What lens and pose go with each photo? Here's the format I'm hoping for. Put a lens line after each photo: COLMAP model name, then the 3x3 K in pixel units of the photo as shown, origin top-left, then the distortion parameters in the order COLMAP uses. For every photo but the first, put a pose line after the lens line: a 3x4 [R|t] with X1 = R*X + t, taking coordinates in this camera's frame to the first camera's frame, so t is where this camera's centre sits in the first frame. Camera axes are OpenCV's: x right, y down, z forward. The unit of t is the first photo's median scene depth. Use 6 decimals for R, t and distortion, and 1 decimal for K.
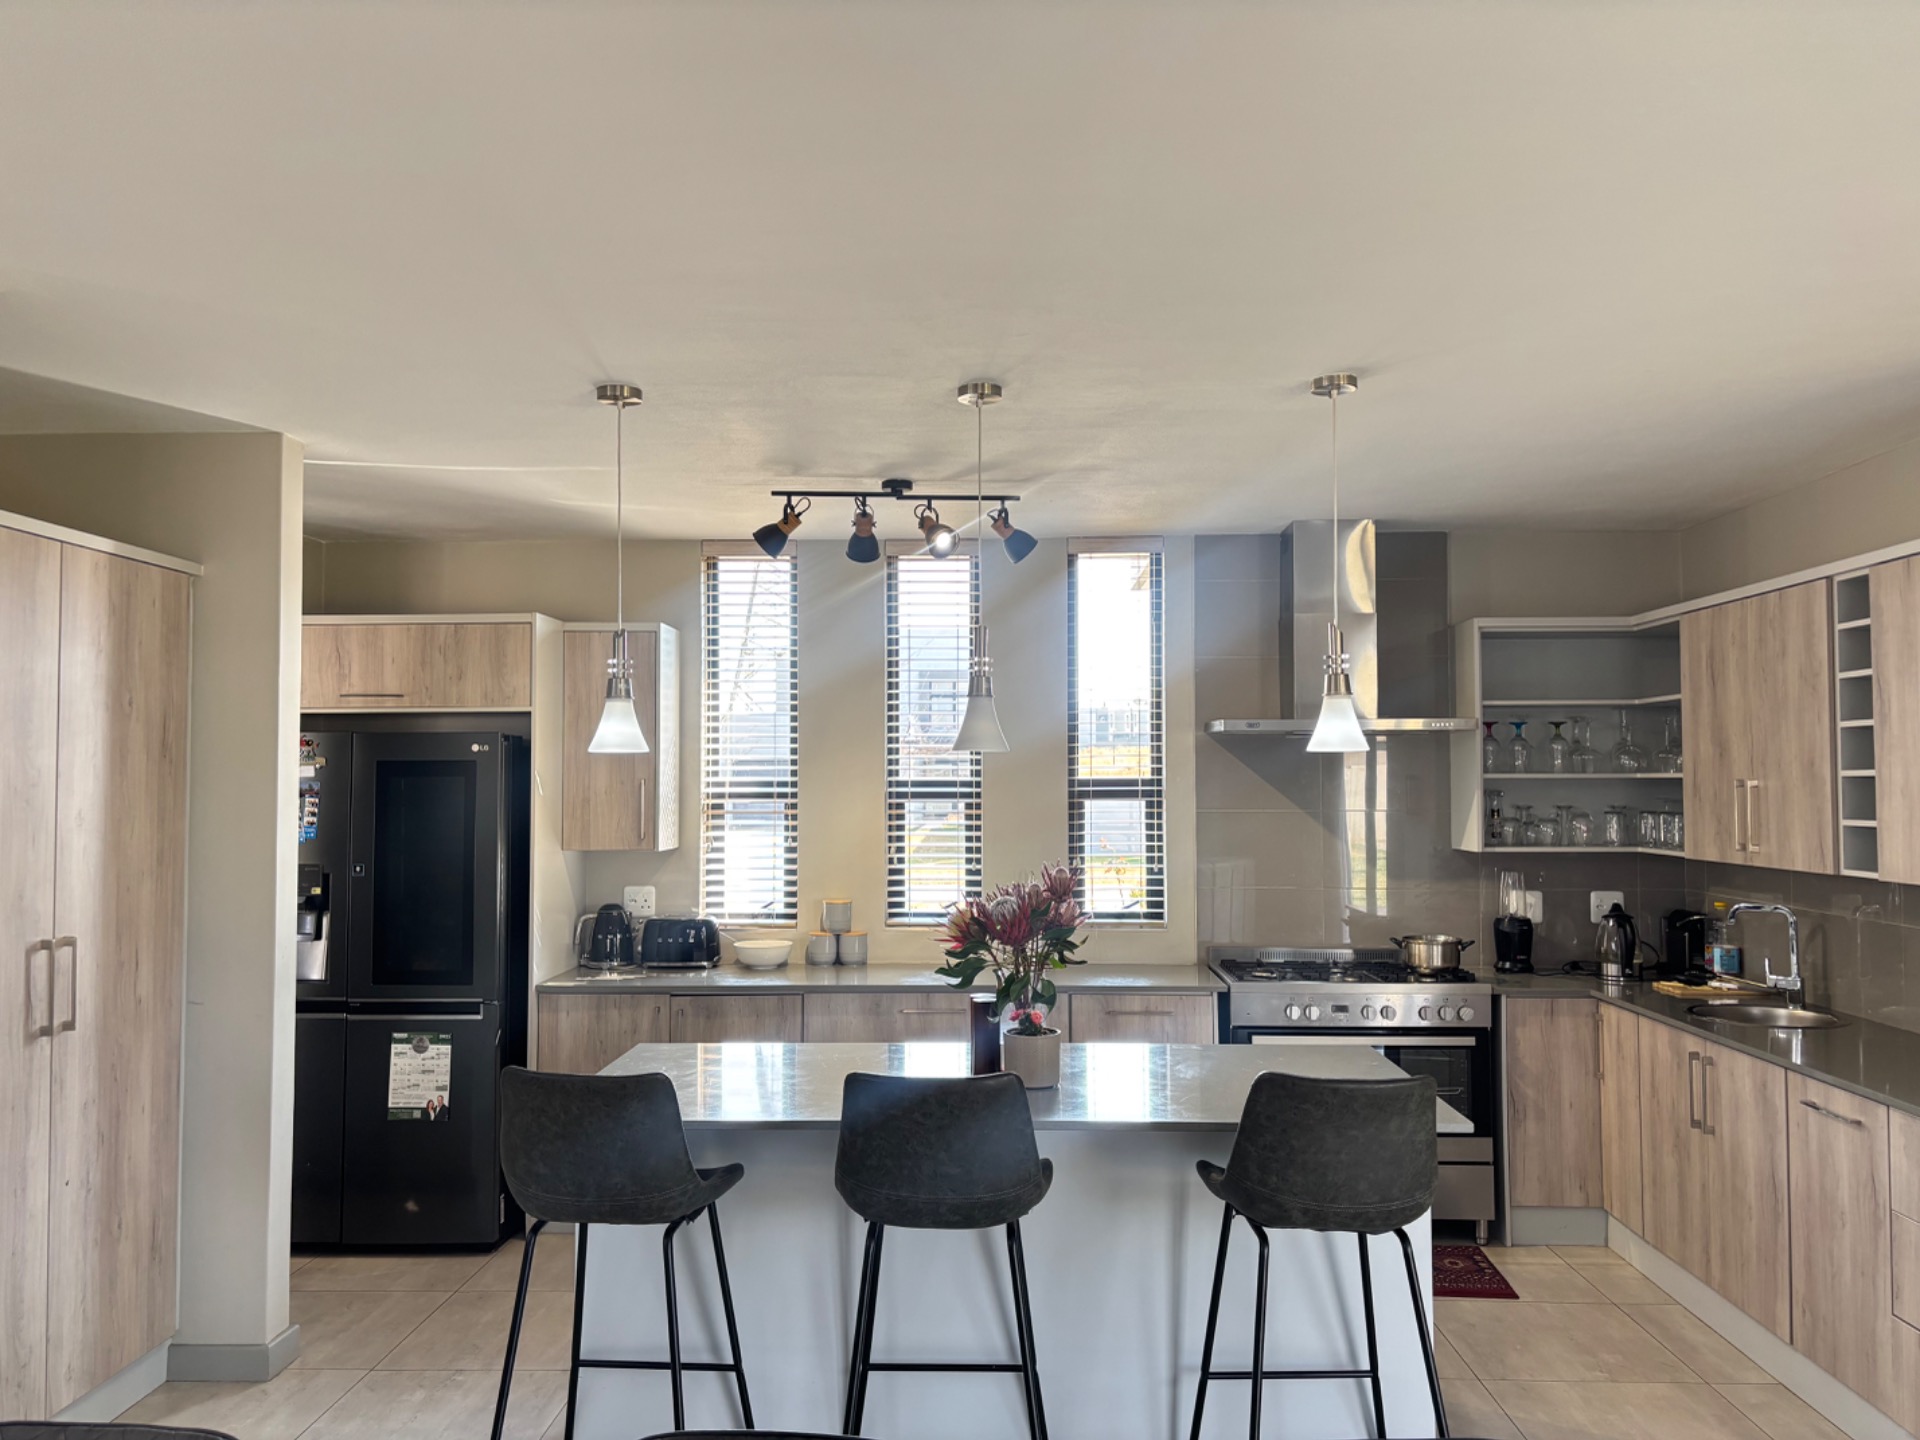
lens RADIAL K [[1468.0, 0, 960.3], [0, 1468.0, 727.6], [0, 0, 1]] dist [0.044268, -0.010046]
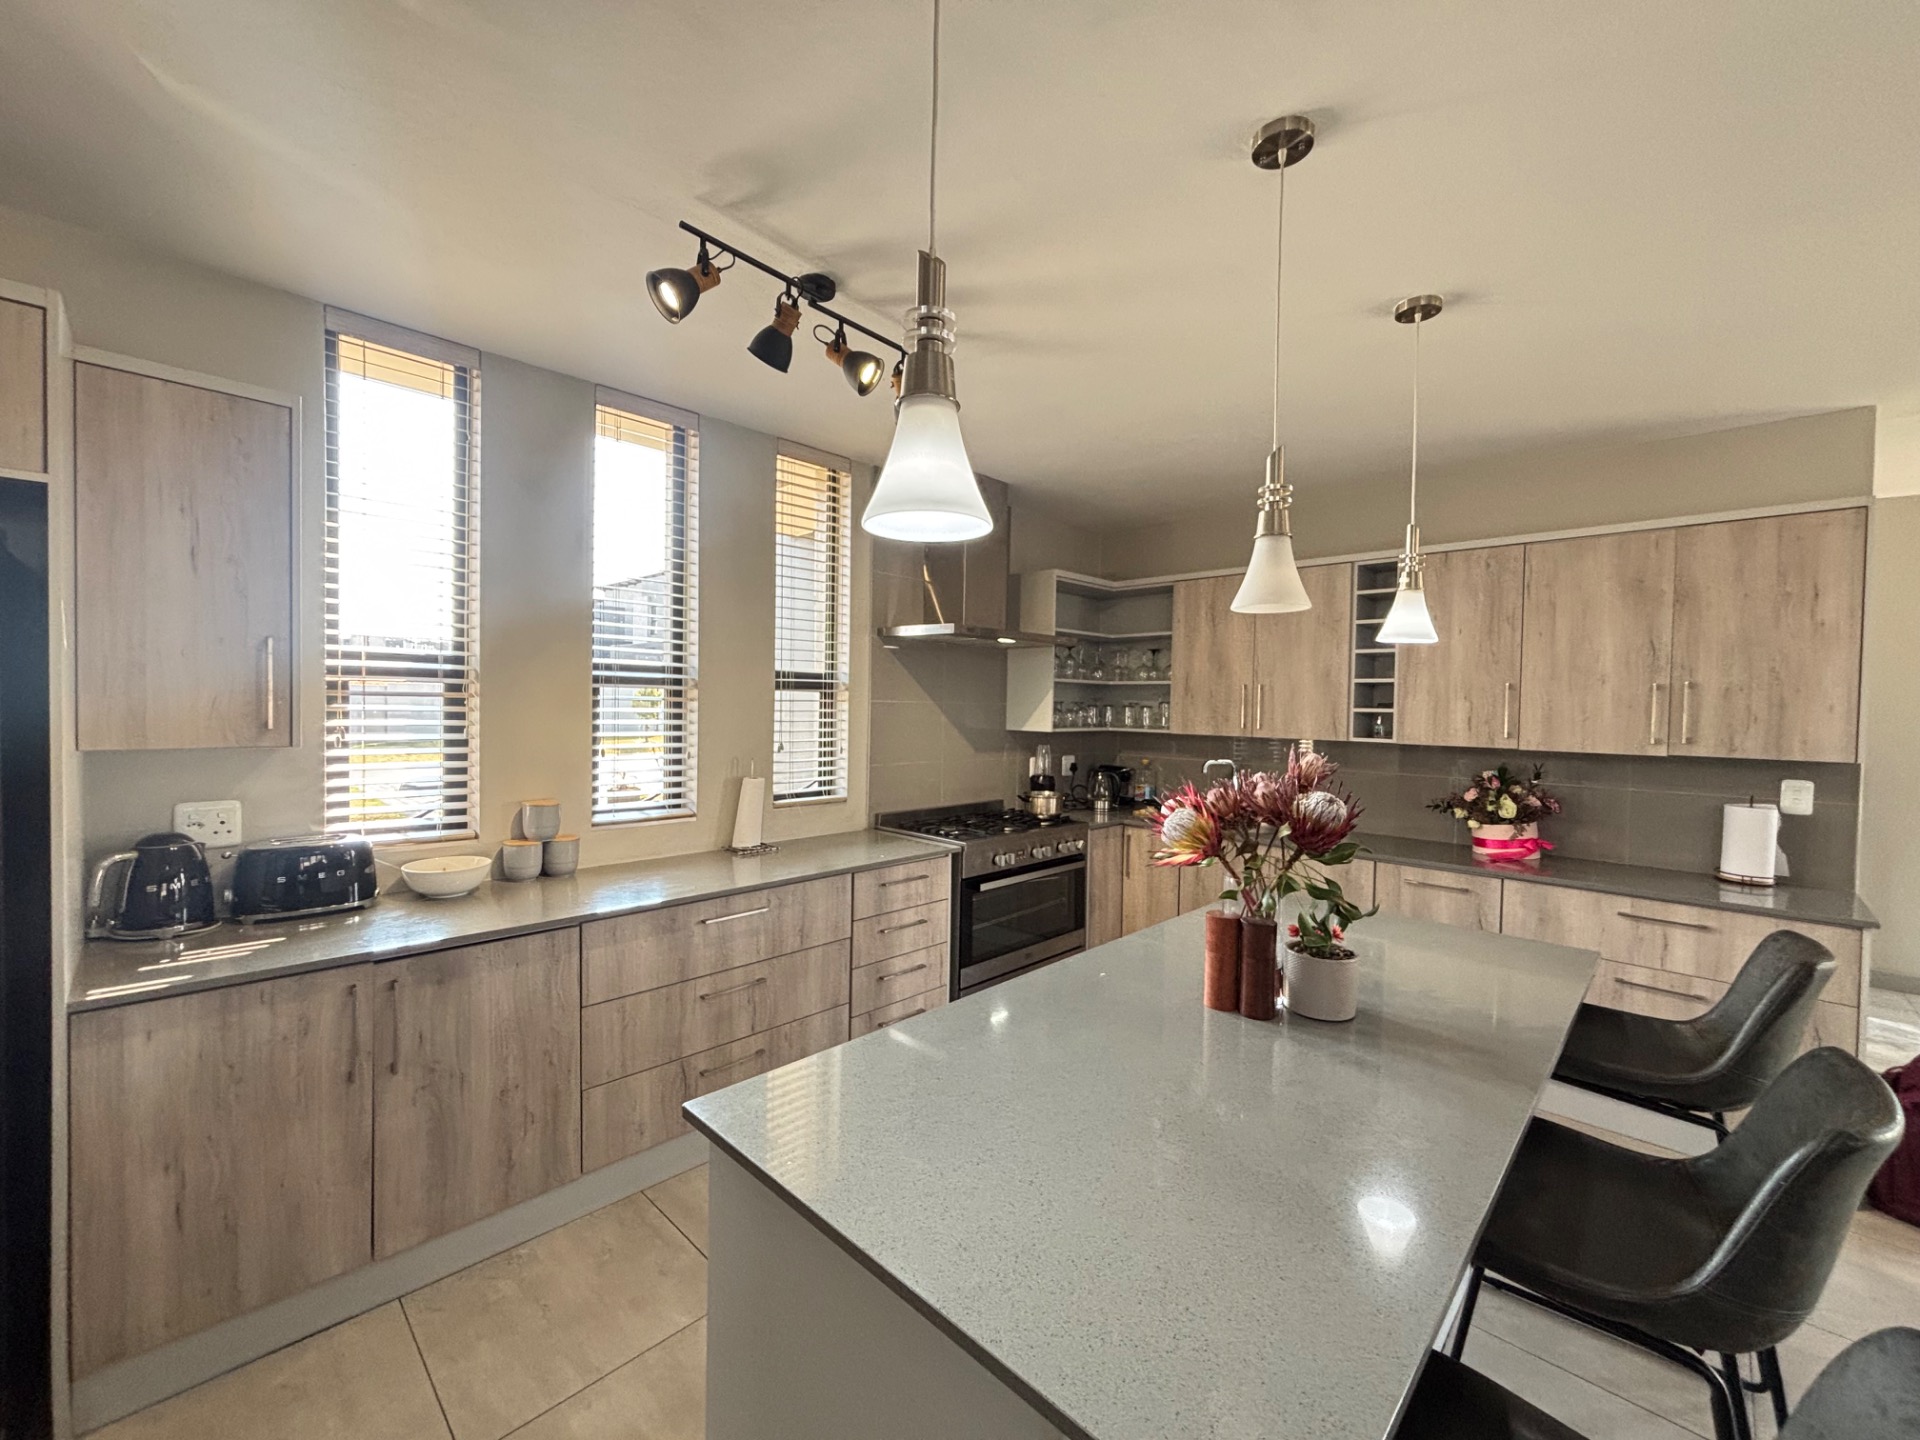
lens RADIAL K [[778.4, 0, 961.8], [0, 778.4, 720.7], [0, 0, 1]] dist [0.002497, -0.000832]
pose [[0.675999, -0.002858, 0.736897, -0.274128], [-0.045422, 0.997929, 0.045539, 0.044159], [-0.735502, -0.064255, 0.674469, 0.571494]]
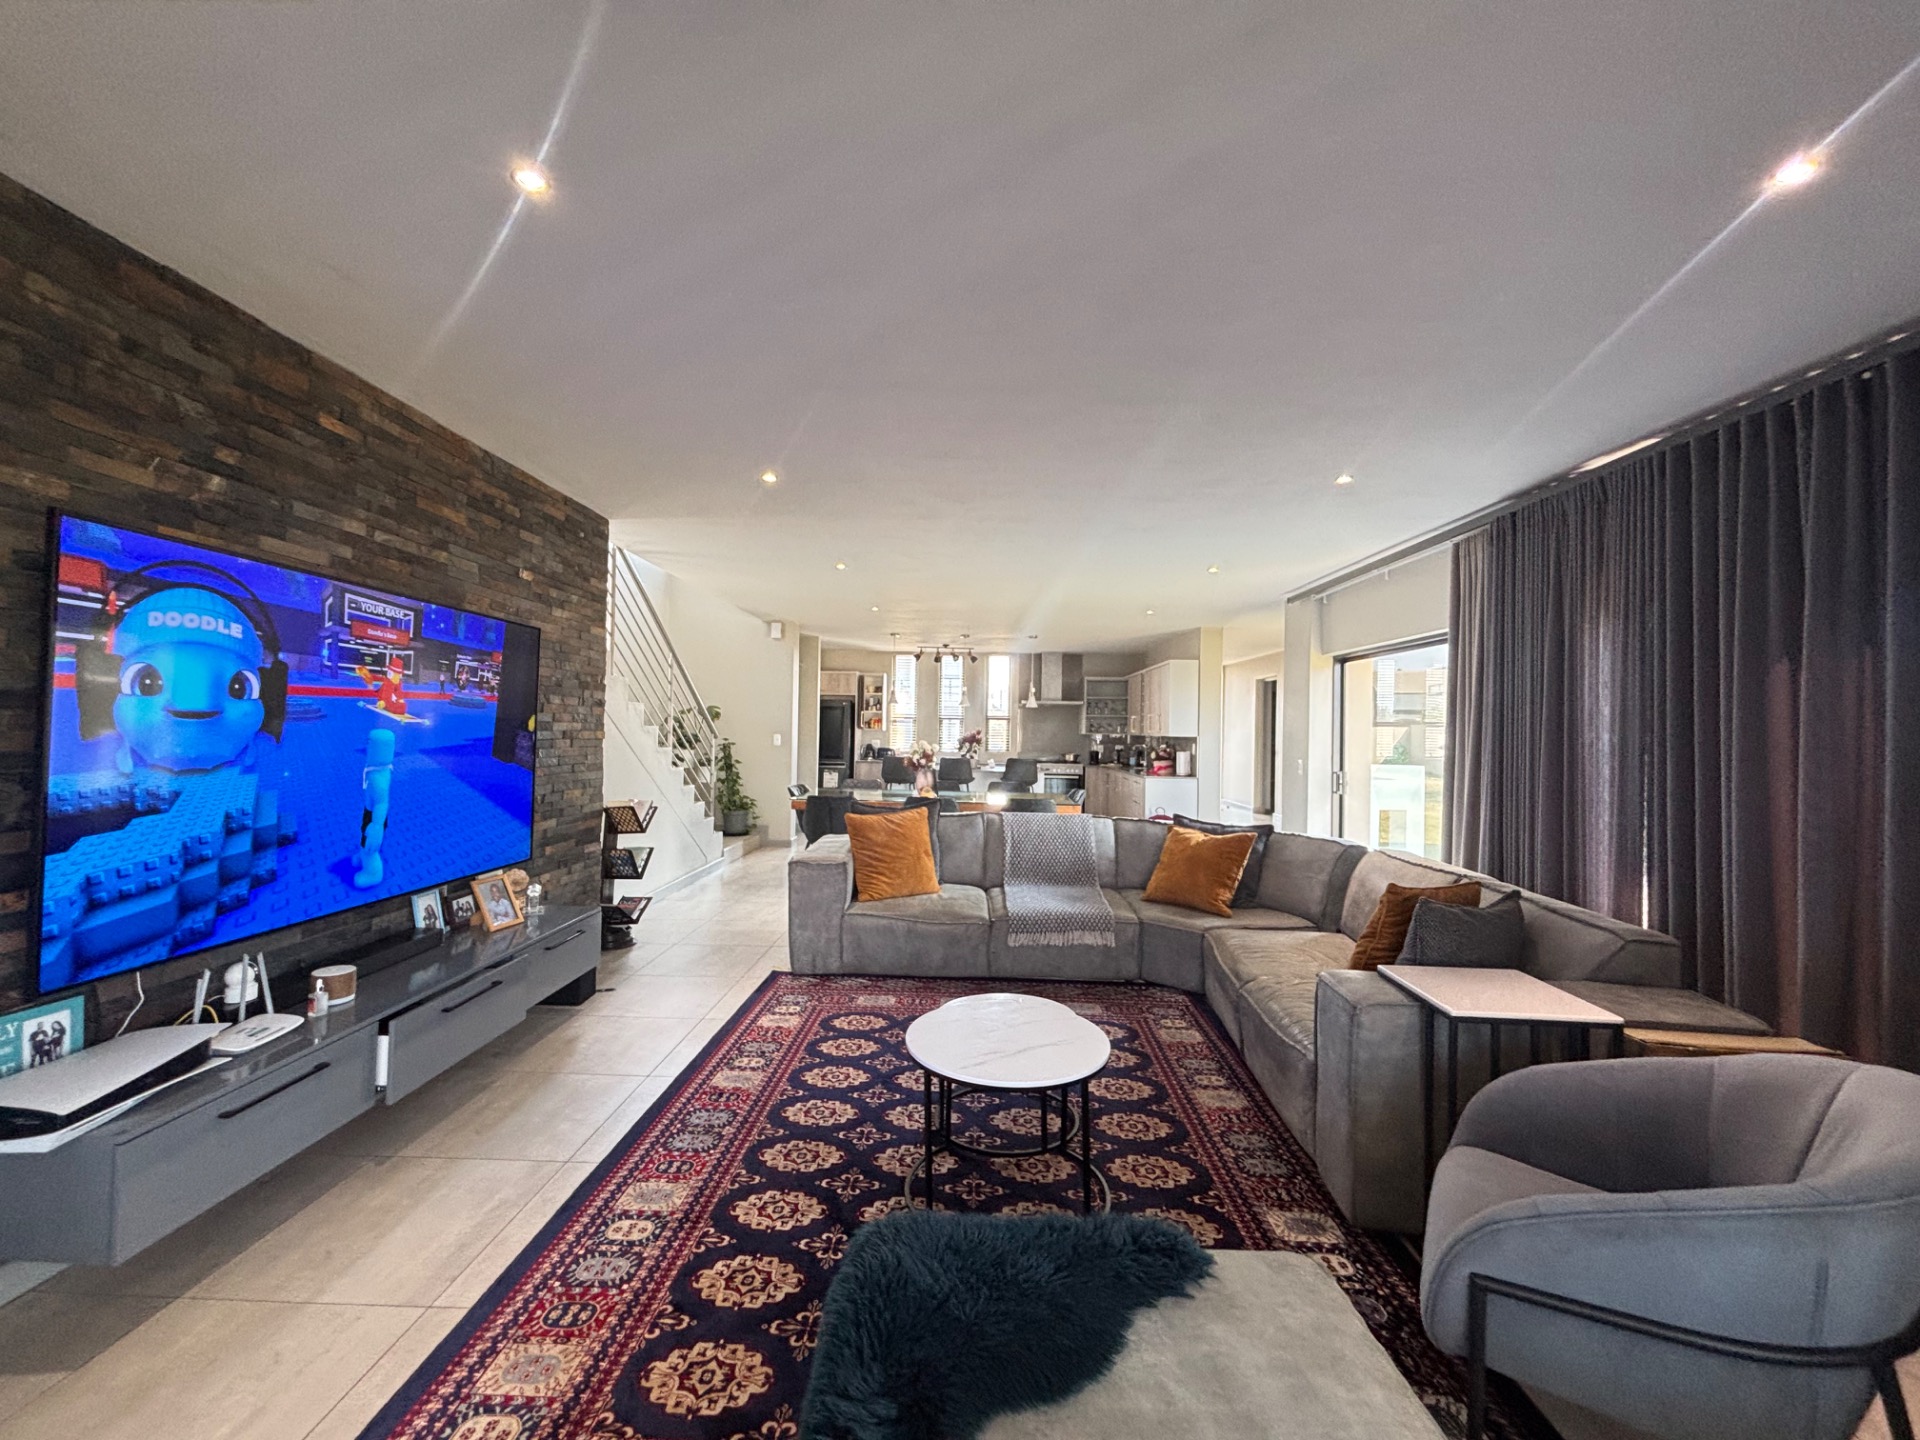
lens RADIAL K [[778.4, 0, 960.6], [0, 778.4, 722.7], [0, 0, 1]] dist [0.002497, -0.000832]
pose [[0.999814, 0.019020, 0.003222, -0.000922], [-0.019081, 0.999612, 0.020291, 0.016986], [-0.002835, -0.020349, 0.999789, -1.172556]]
